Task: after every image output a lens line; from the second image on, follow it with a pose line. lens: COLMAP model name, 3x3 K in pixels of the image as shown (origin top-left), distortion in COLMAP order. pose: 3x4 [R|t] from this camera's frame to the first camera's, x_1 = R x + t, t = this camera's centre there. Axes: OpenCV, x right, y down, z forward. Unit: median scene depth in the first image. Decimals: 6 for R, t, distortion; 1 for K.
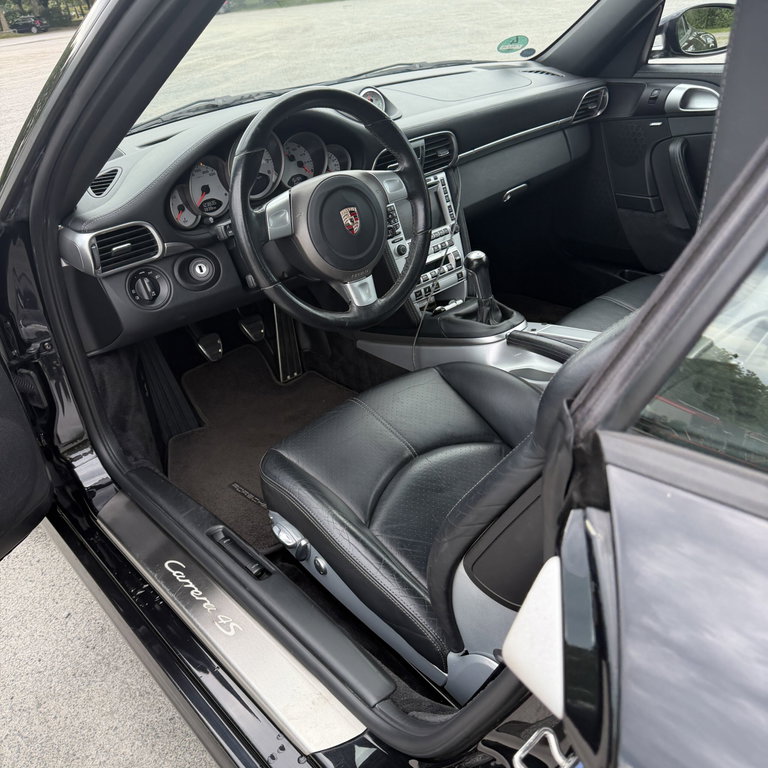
lens RADIAL K [[627.8, 0, 384.0], [0, 627.8, 384.0], [0, 0, 1]] dist [0.006600, -0.002920]
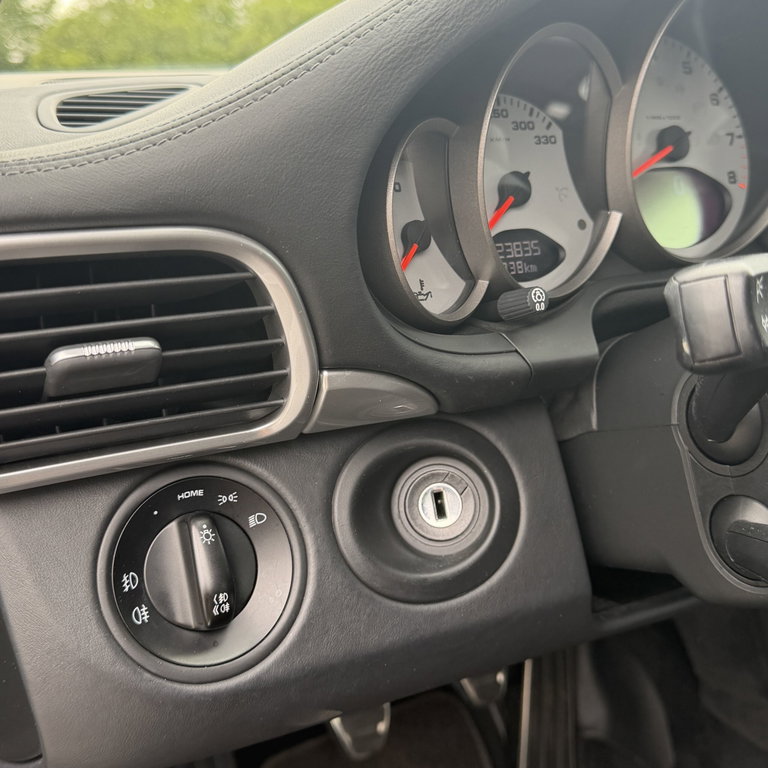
lens RADIAL K [[766.5, 0, 384.0], [0, 766.5, 384.0], [0, 0, 1]] dist [0.007412, 0.001871]
pose [[0.977653, 0.105008, -0.182119, -0.273272], [-0.155528, 0.944144, -0.290523, -0.144760], [0.141439, 0.312356, 0.939377, 0.741703]]
